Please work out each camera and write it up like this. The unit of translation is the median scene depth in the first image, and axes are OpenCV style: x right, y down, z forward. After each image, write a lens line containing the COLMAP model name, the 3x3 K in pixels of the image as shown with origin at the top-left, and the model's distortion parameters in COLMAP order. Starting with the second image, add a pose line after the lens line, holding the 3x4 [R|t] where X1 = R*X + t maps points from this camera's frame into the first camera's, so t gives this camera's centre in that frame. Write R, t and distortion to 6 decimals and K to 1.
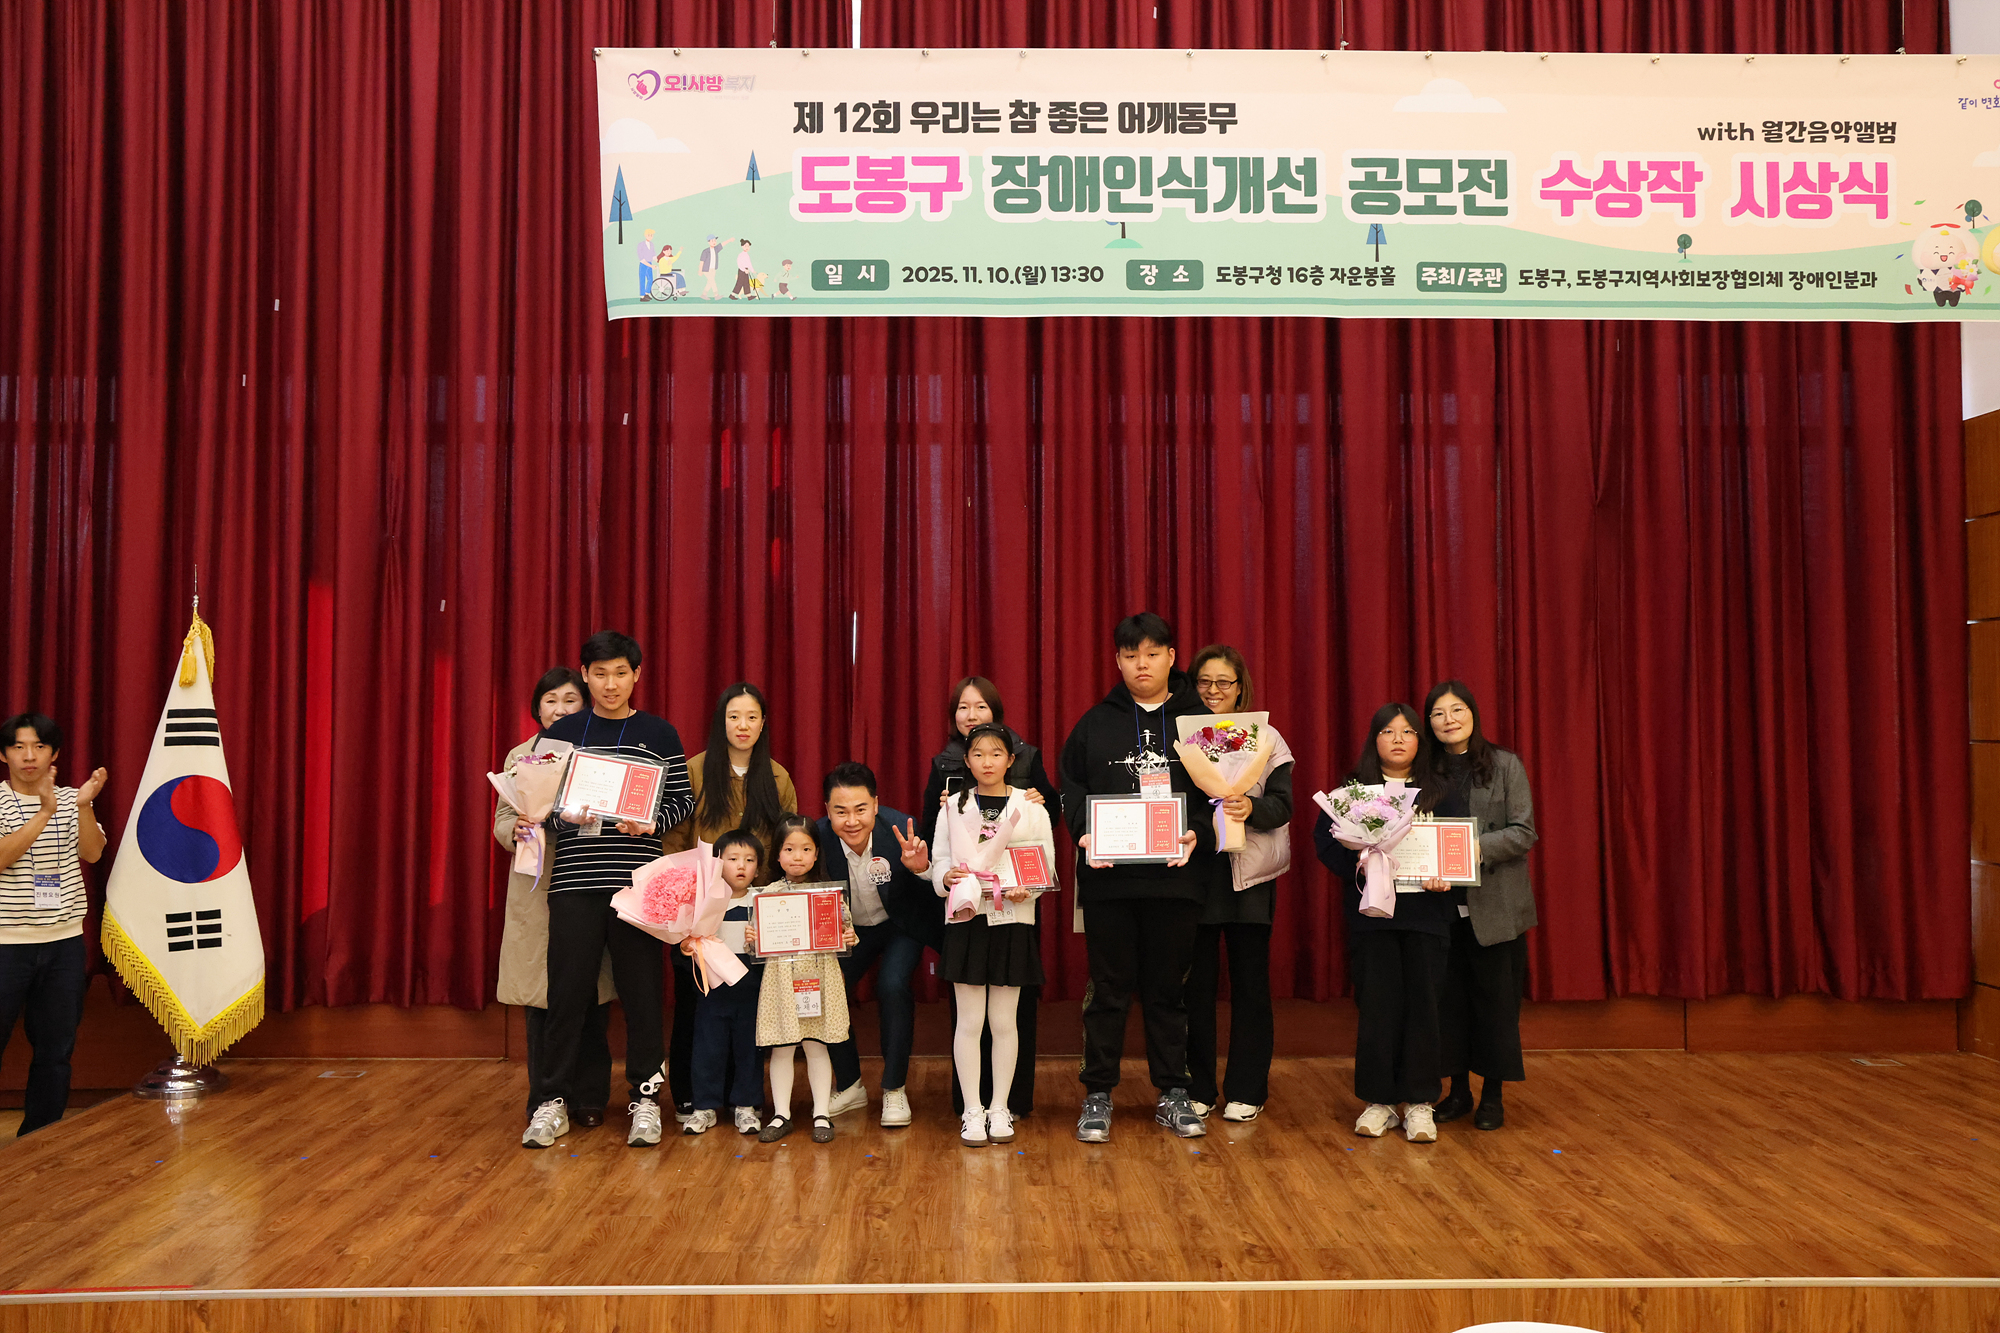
lens RADIAL K [[1636.3, 0, 1000.0], [0, 1636.3, 666.5], [0, 0, 1]] dist [-0.025137, 0.092459]
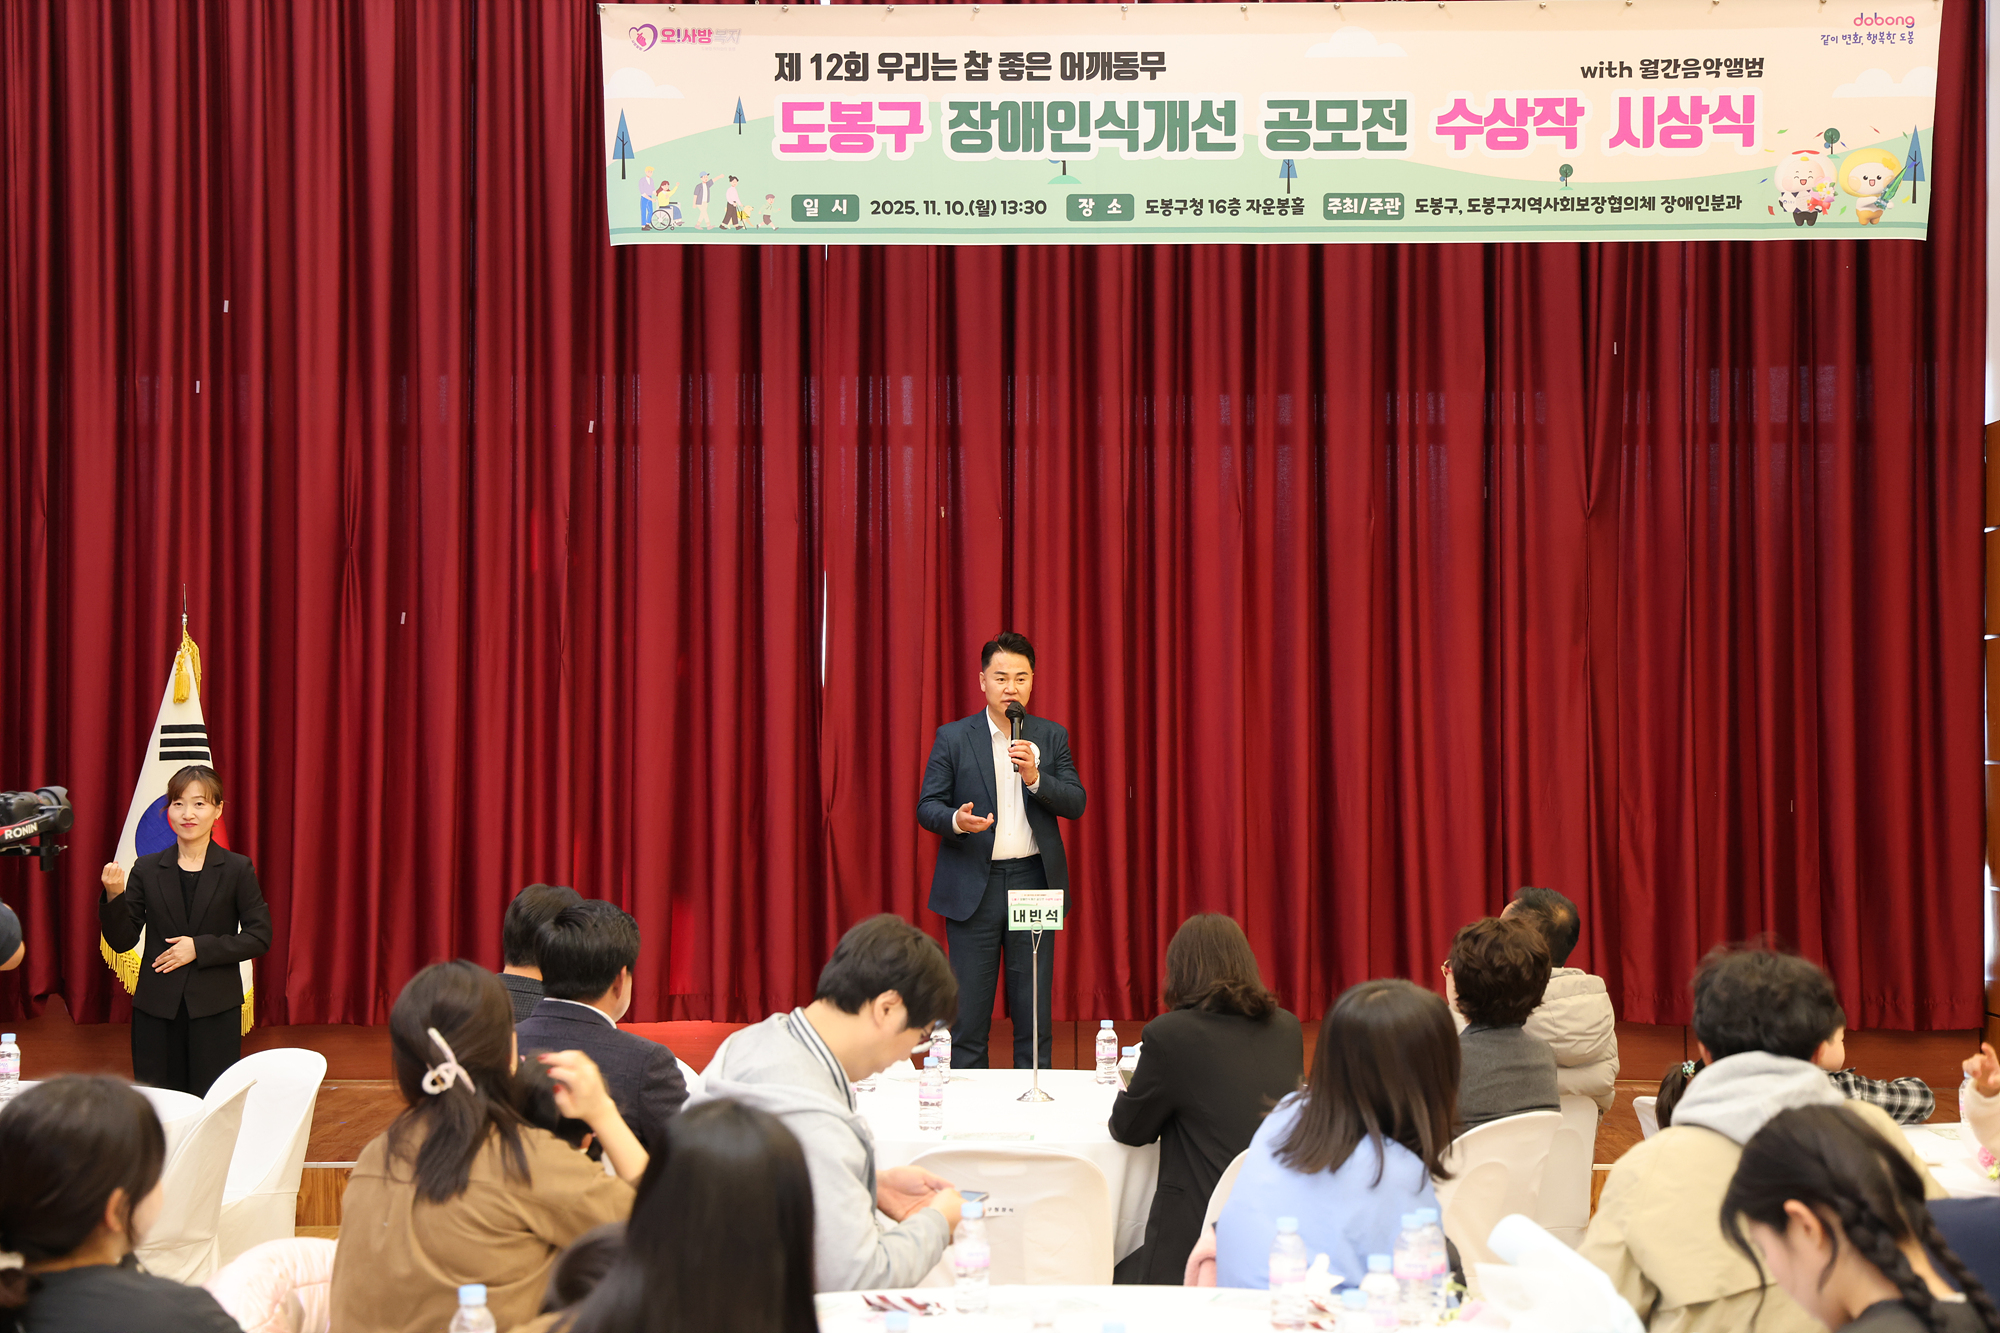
lens RADIAL K [[4710.1, 0, 936.9], [0, 4710.1, 665.9], [0, 0, 1]] dist [0.679122, 0.020855]
pose [[0.999984, 0.000813, -0.005554, 0.005249], [-0.000799, 0.999996, 0.002582, 0.072246], [0.005556, -0.002577, 0.999981, -2.310241]]
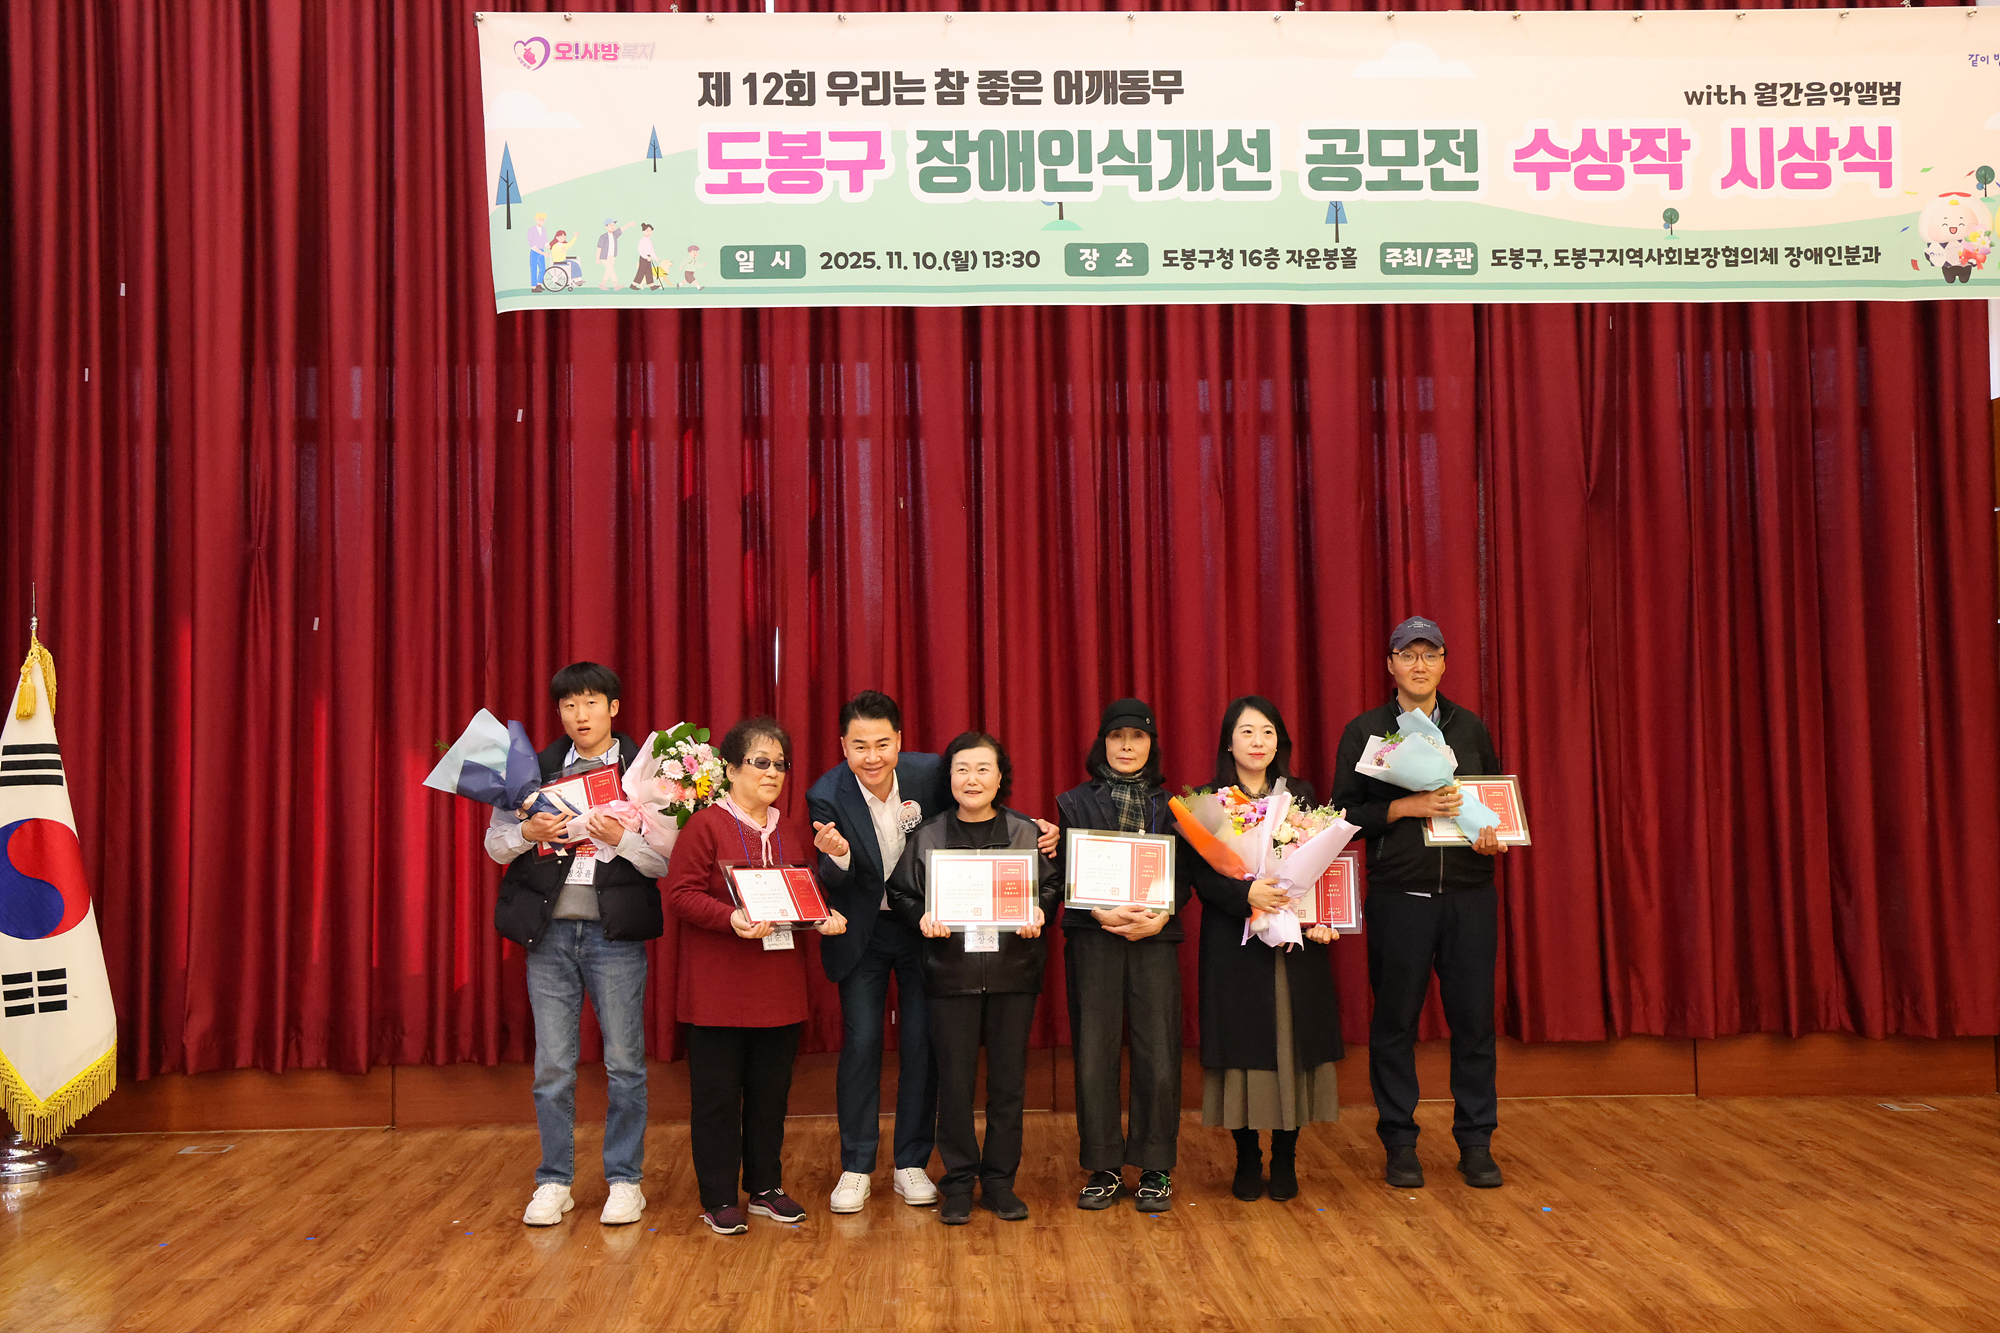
lens RADIAL K [[1853.4, 0, 993.7], [0, 1853.4, 661.6], [0, 0, 1]] dist [0.006595, 0.127649]
pose [[0.999722, -0.012441, 0.020054, 0.013795], [0.012498, 0.999918, -0.002764, -0.011341], [-0.020018, 0.003014, 0.999795, -0.040083]]
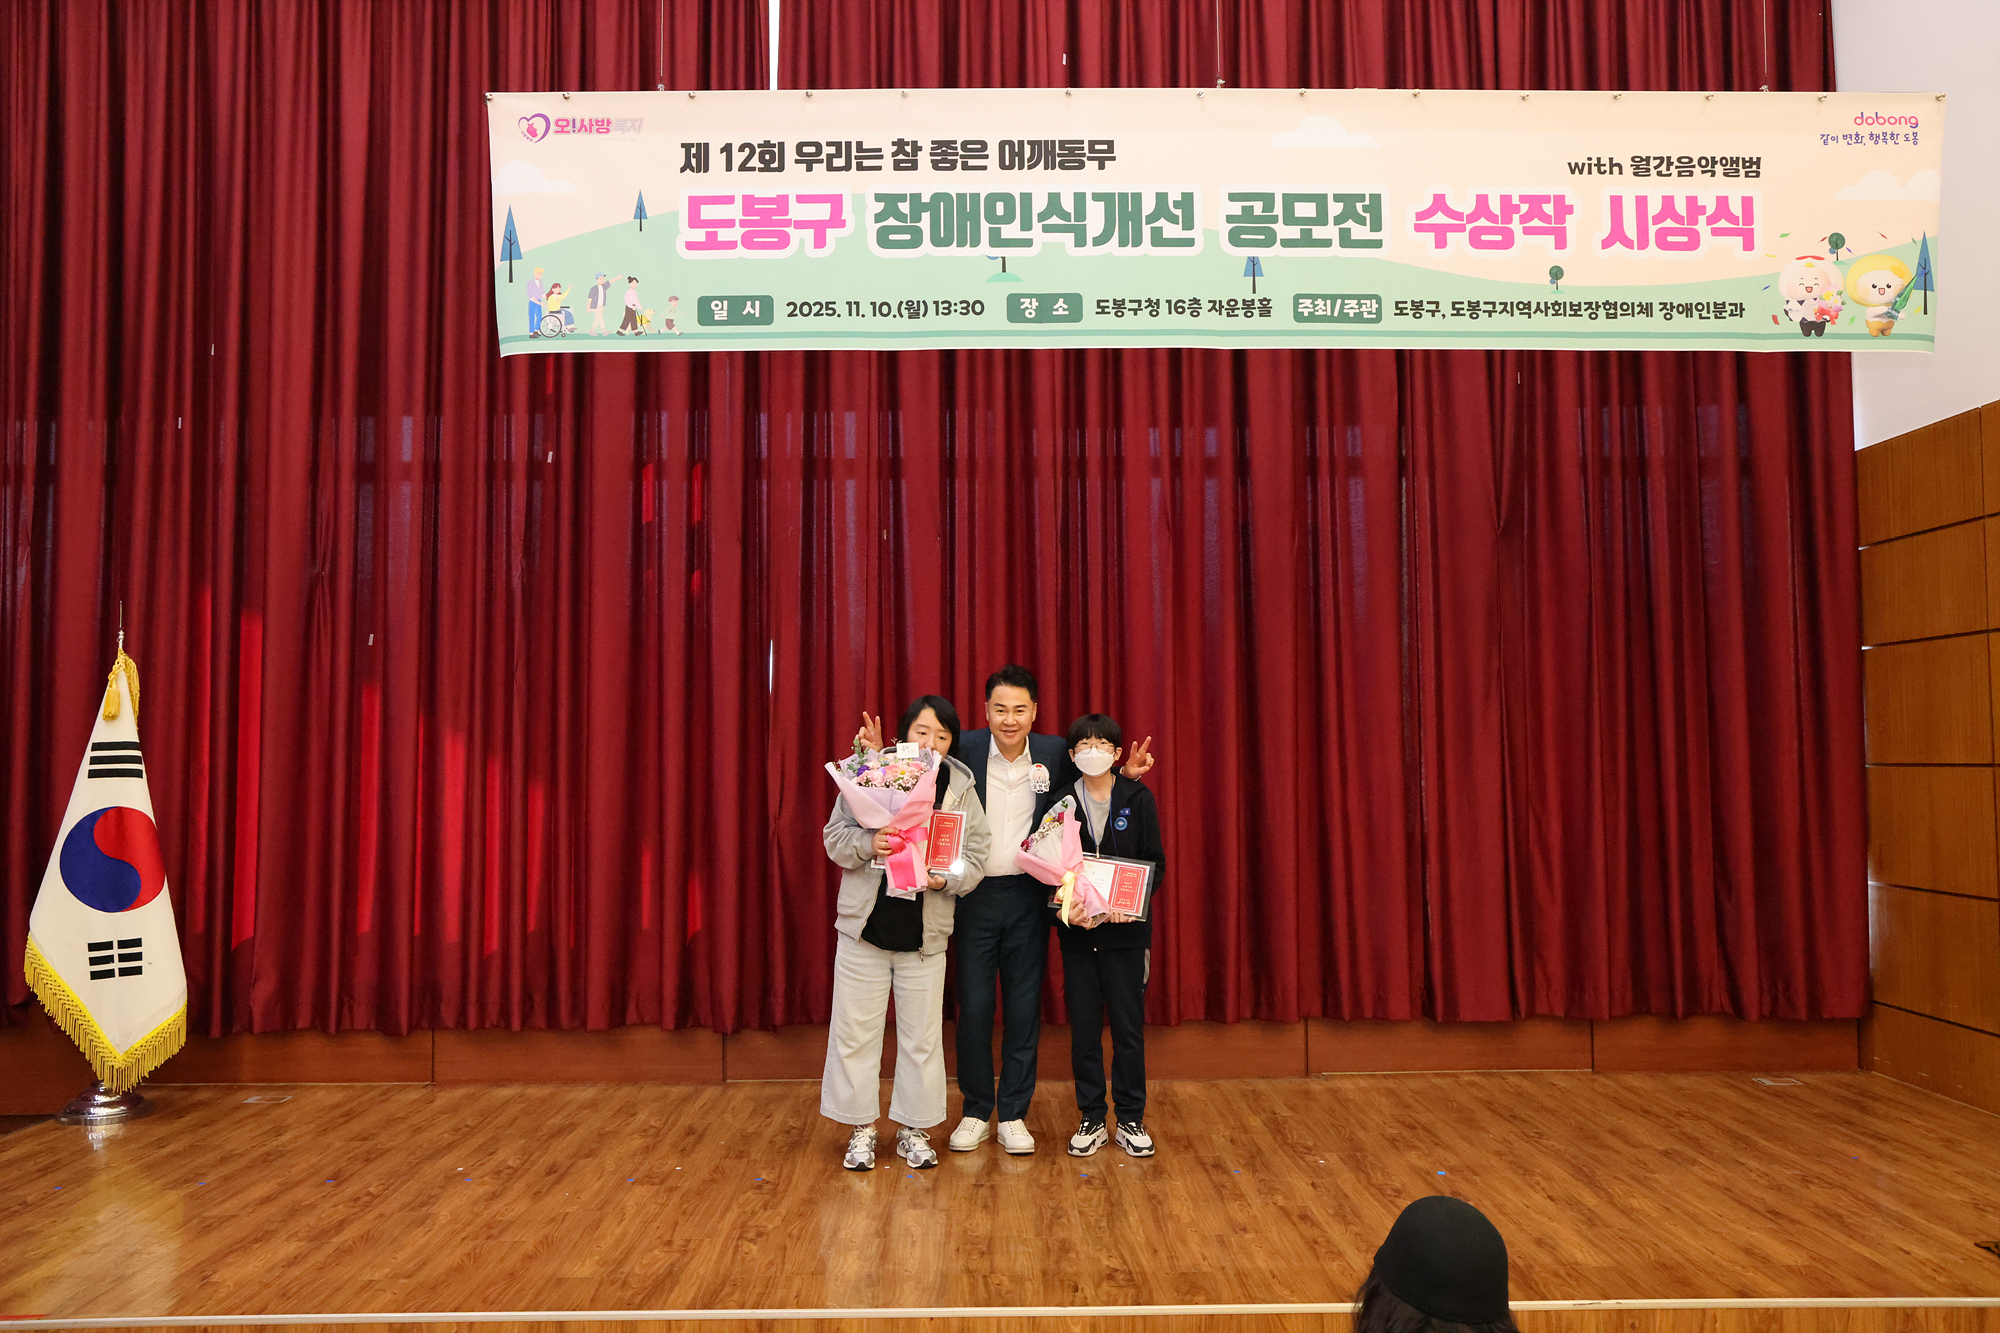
lens RADIAL K [[1568.7, 0, 1005.3], [0, 1568.7, 675.3], [0, 0, 1]] dist [-0.052008, 0.118626]
pose [[0.999950, -0.005339, -0.008463, 0.083093], [0.005194, 0.999840, -0.017091, 0.005261], [0.008553, 0.017046, 0.999818, 0.031075]]
